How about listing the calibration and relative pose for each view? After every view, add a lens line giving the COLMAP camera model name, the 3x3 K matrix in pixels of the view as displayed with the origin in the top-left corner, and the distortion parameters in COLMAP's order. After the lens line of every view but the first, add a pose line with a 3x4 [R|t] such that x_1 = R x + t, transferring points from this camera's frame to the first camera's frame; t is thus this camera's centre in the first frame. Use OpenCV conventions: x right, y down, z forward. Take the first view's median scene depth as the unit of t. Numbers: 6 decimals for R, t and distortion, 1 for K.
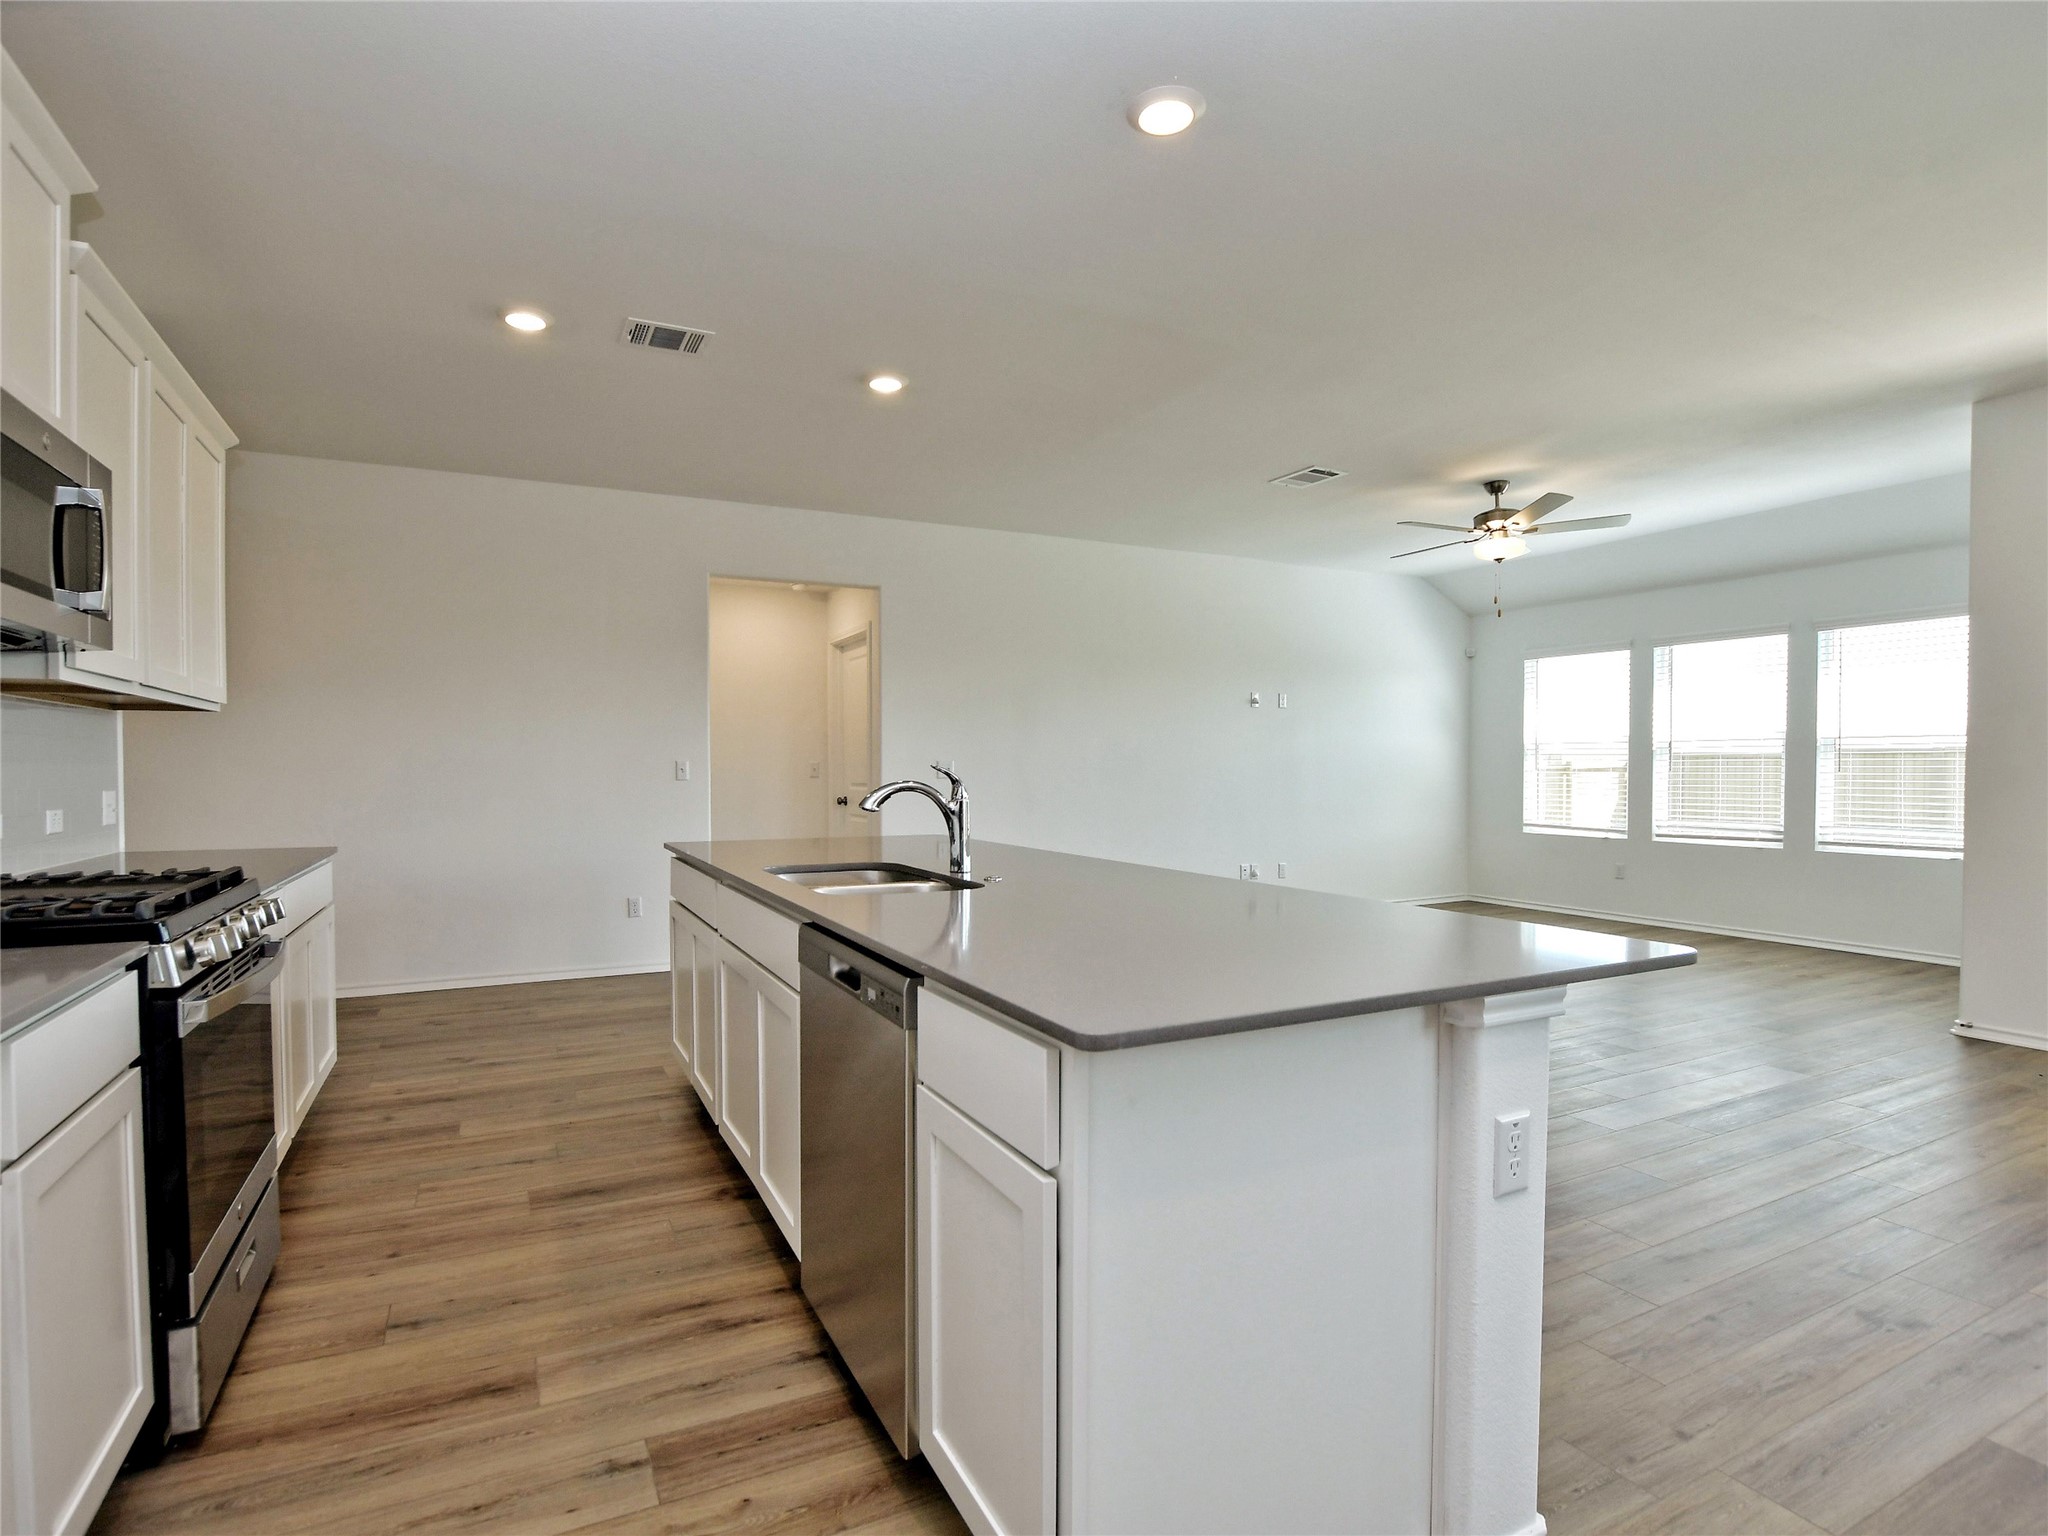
lens RADIAL K [[1006.0, 0, 1008.9], [0, 1006.0, 787.1], [0, 0, 1]] dist [-0.027473, 0.000196]
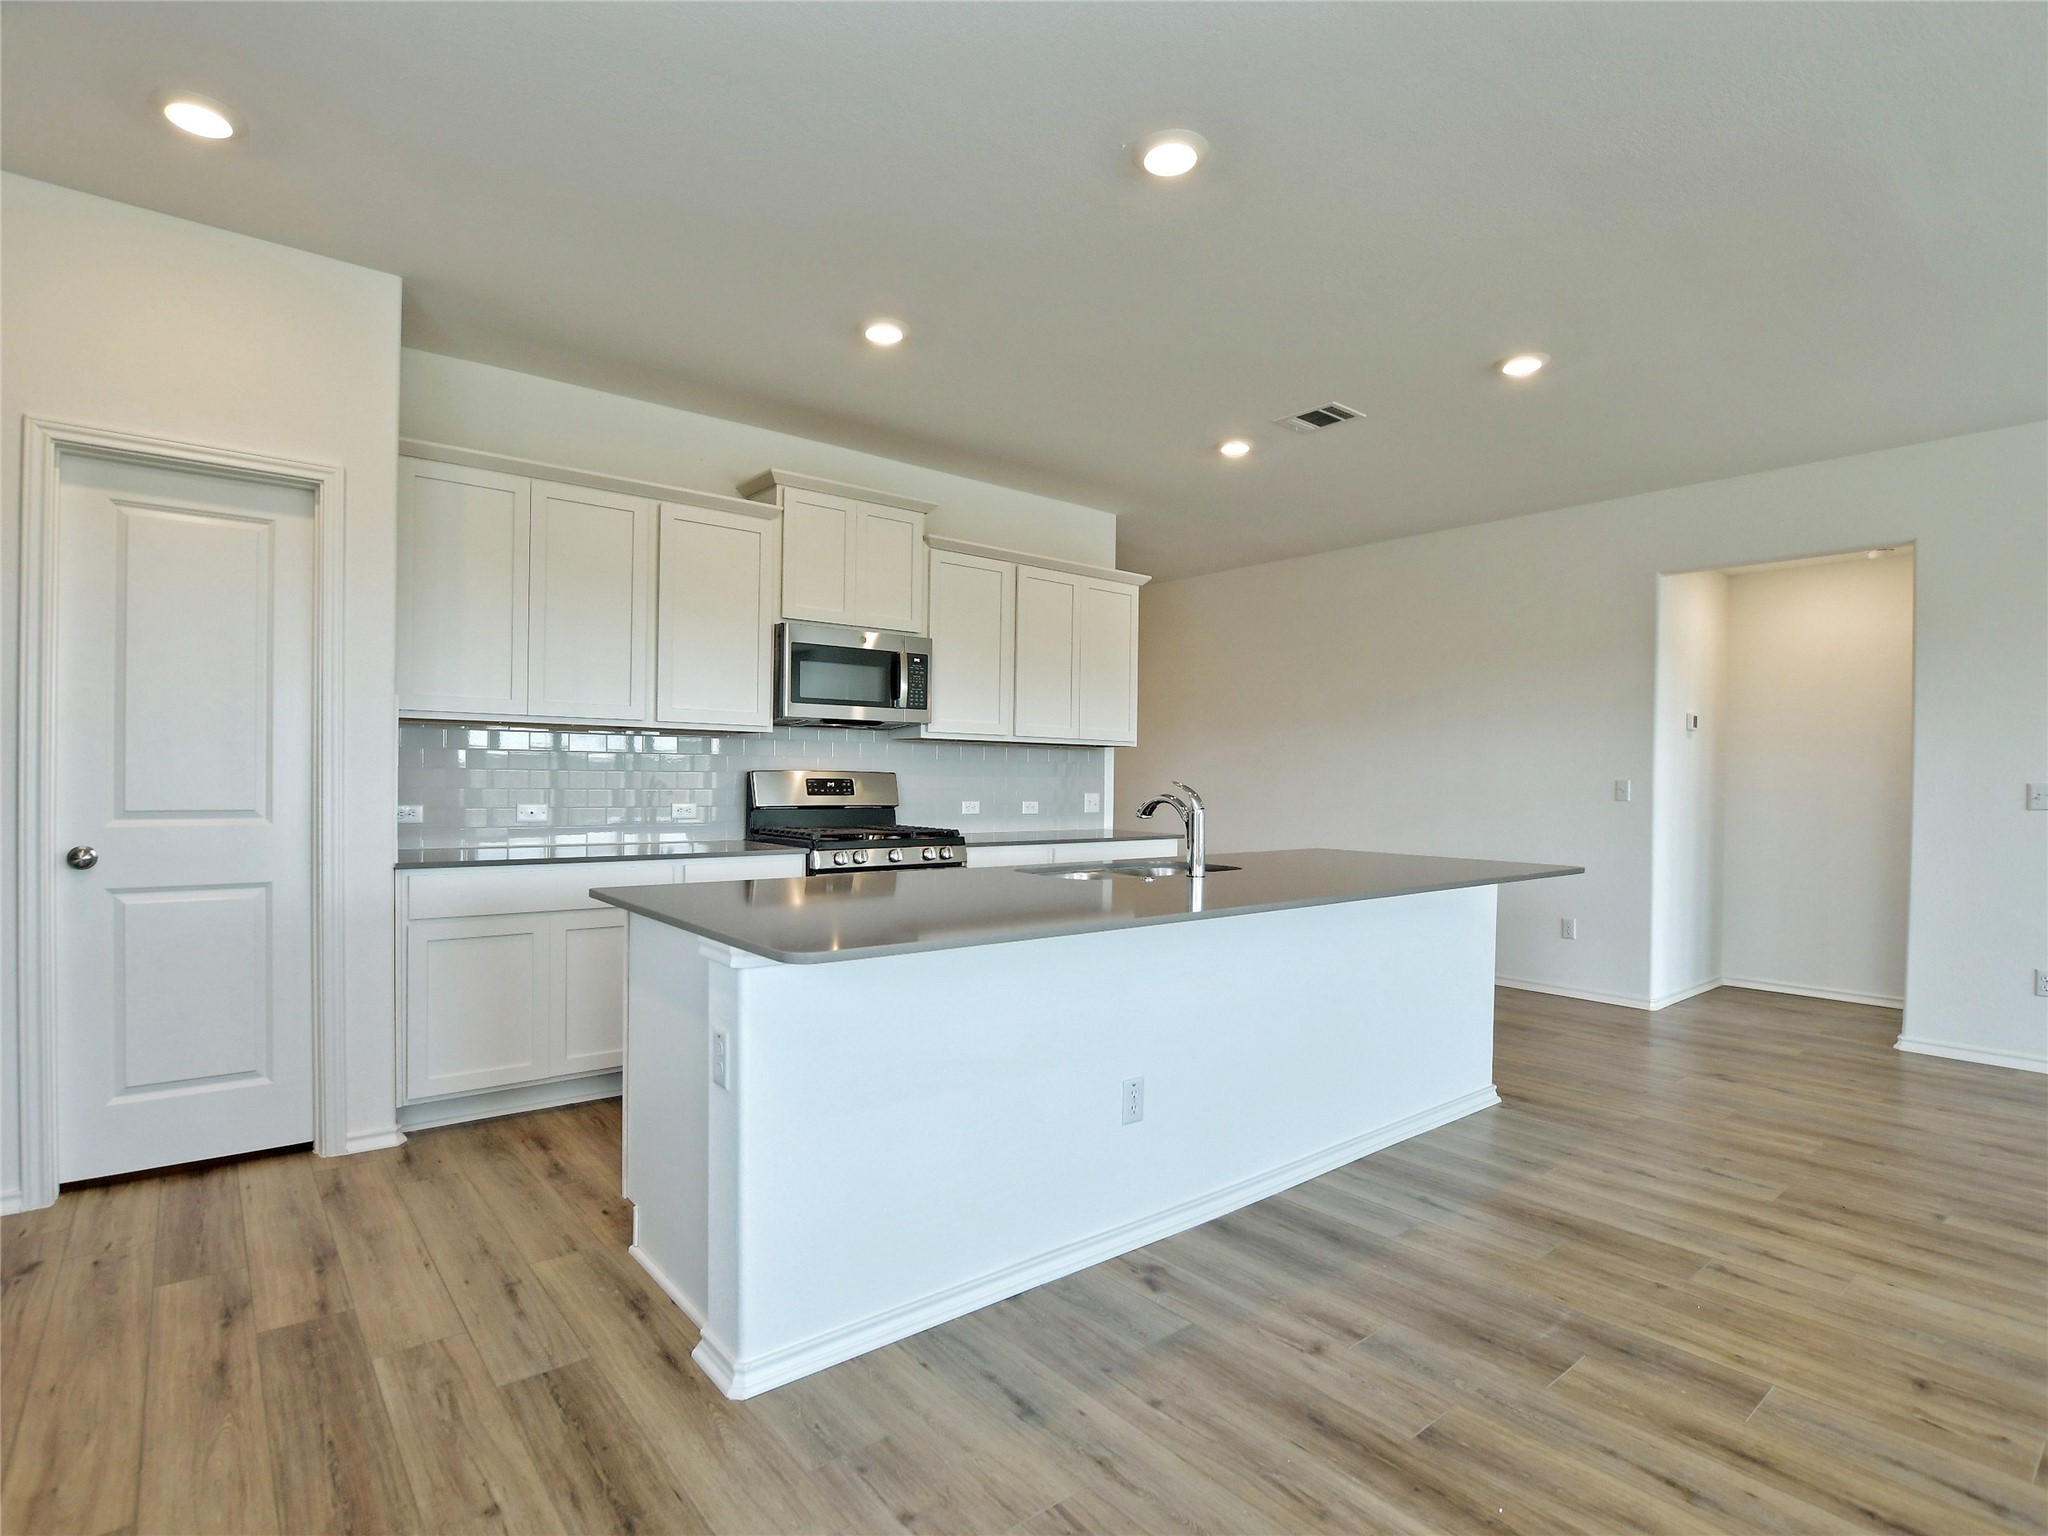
lens RADIAL K [[1033.3, 0, 1008.1], [0, 1033.3, 787.7], [0, 0, 1]] dist [-0.034608, 0.006134]
pose [[0.200876, 0.011749, -0.979546, 1.082254], [-0.035726, 0.999351, 0.004660, -0.012196], [0.978965, 0.034059, 0.201166, 0.584900]]
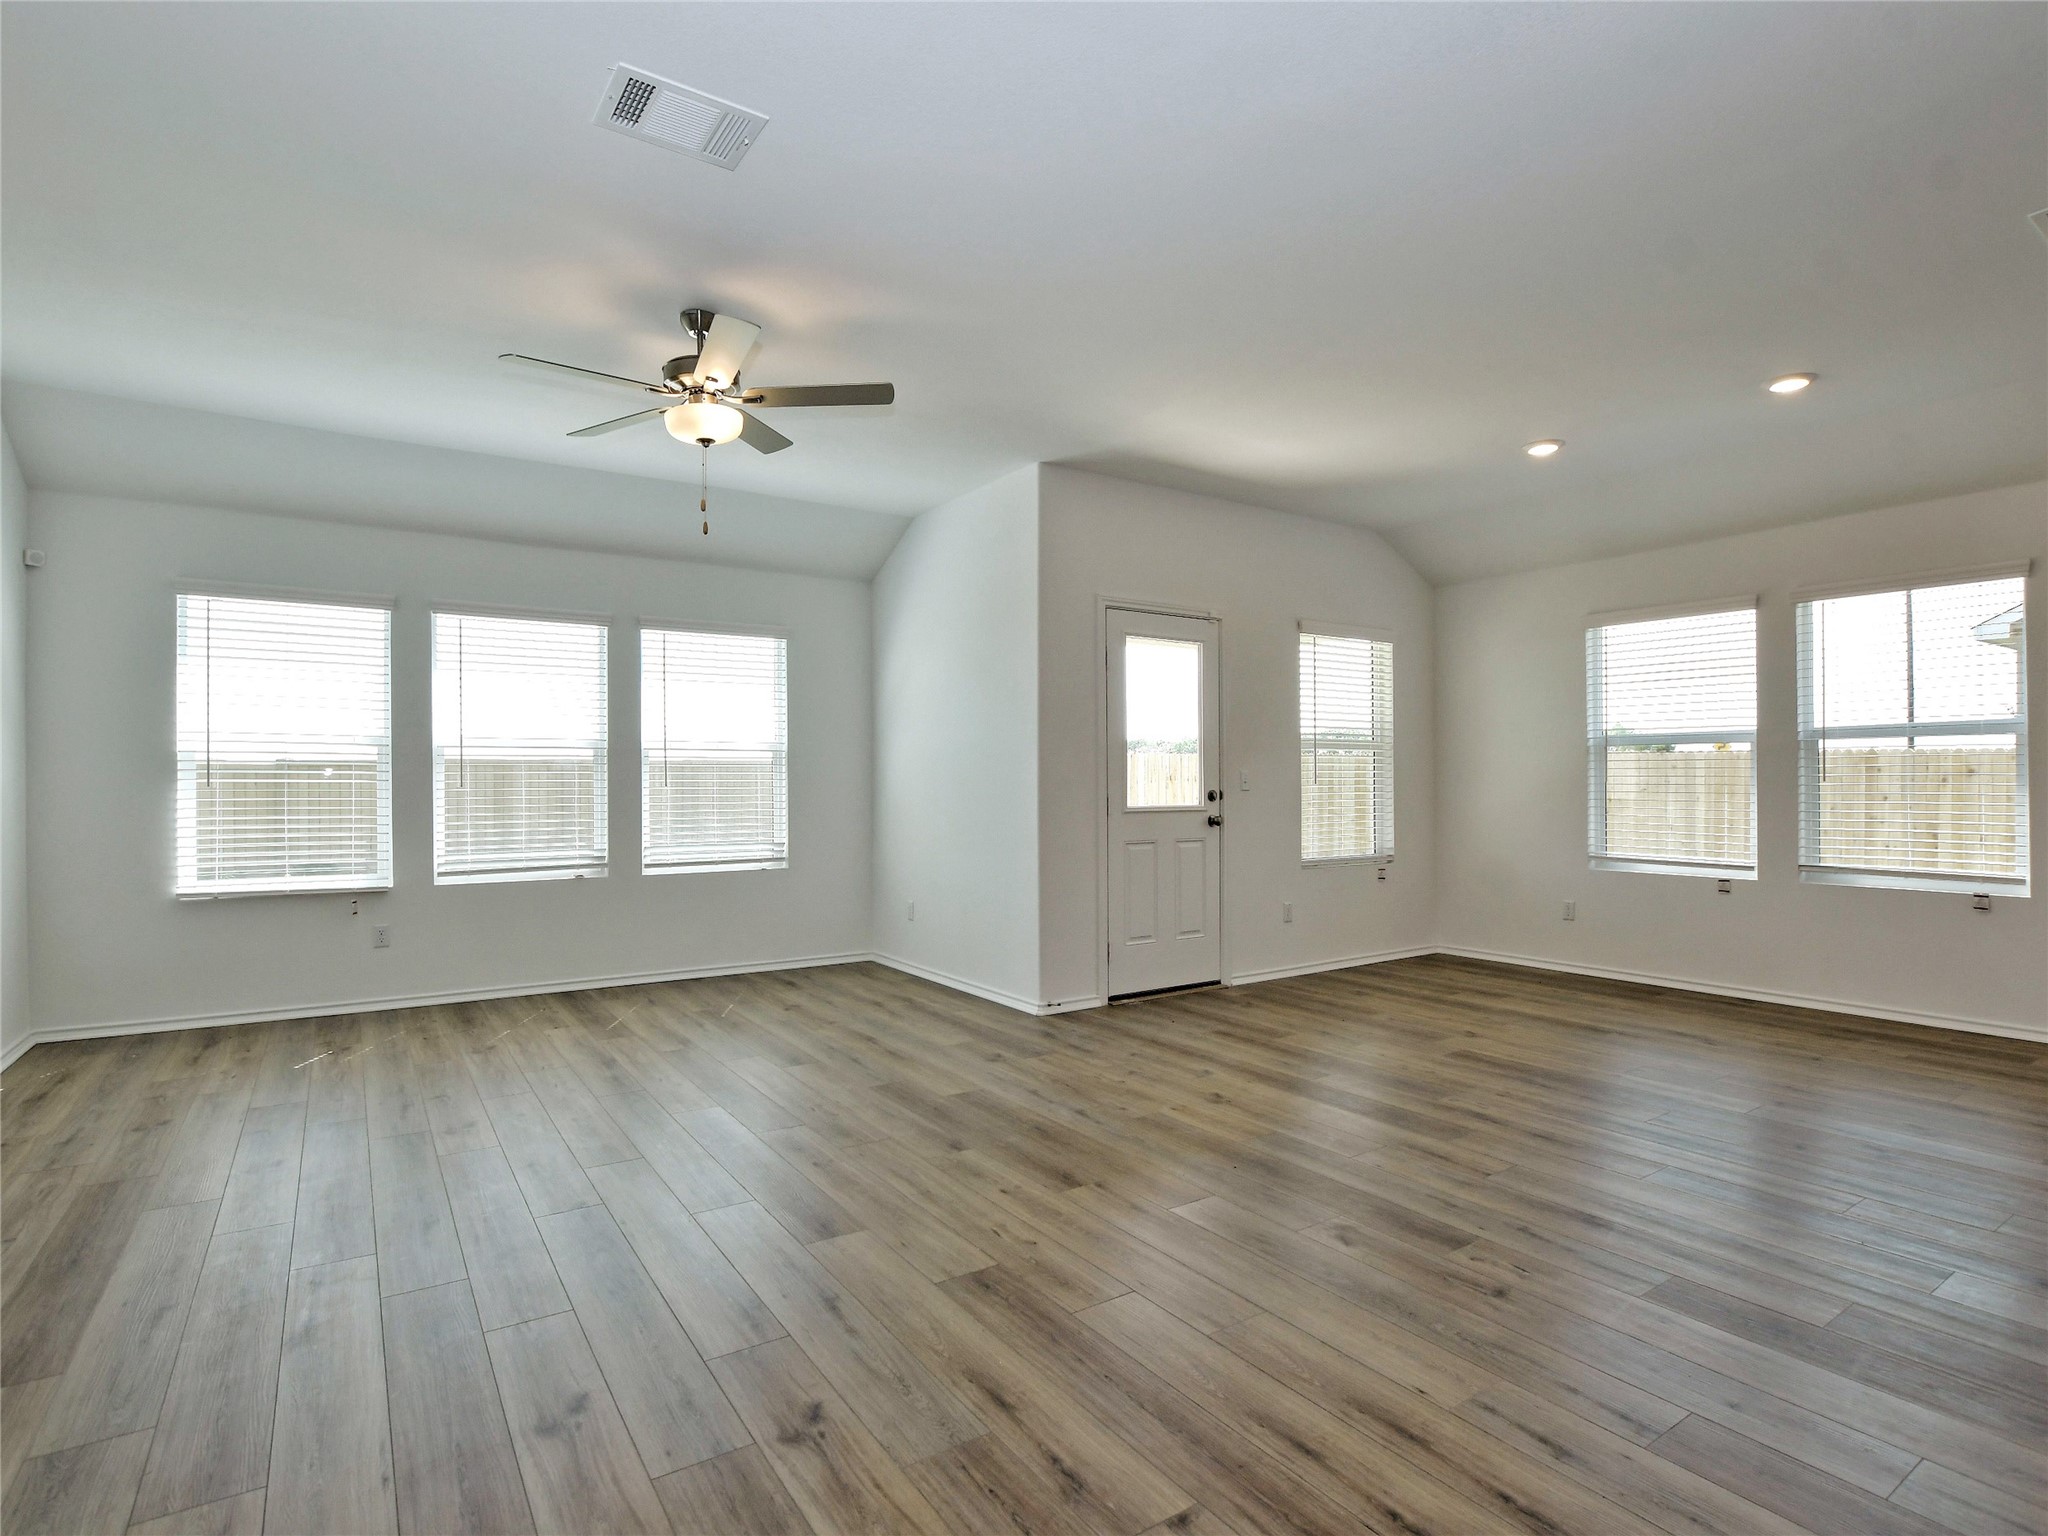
lens RADIAL K [[1033.3, 0, 1008.1], [0, 1033.3, 787.7], [0, 0, 1]] dist [-0.034608, 0.006134]
pose [[-0.105876, -0.001760, 0.994378, -0.344173], [0.026054, 0.999650, 0.004543, -0.024985], [-0.994038, 0.026388, -0.105793, 1.940286]]
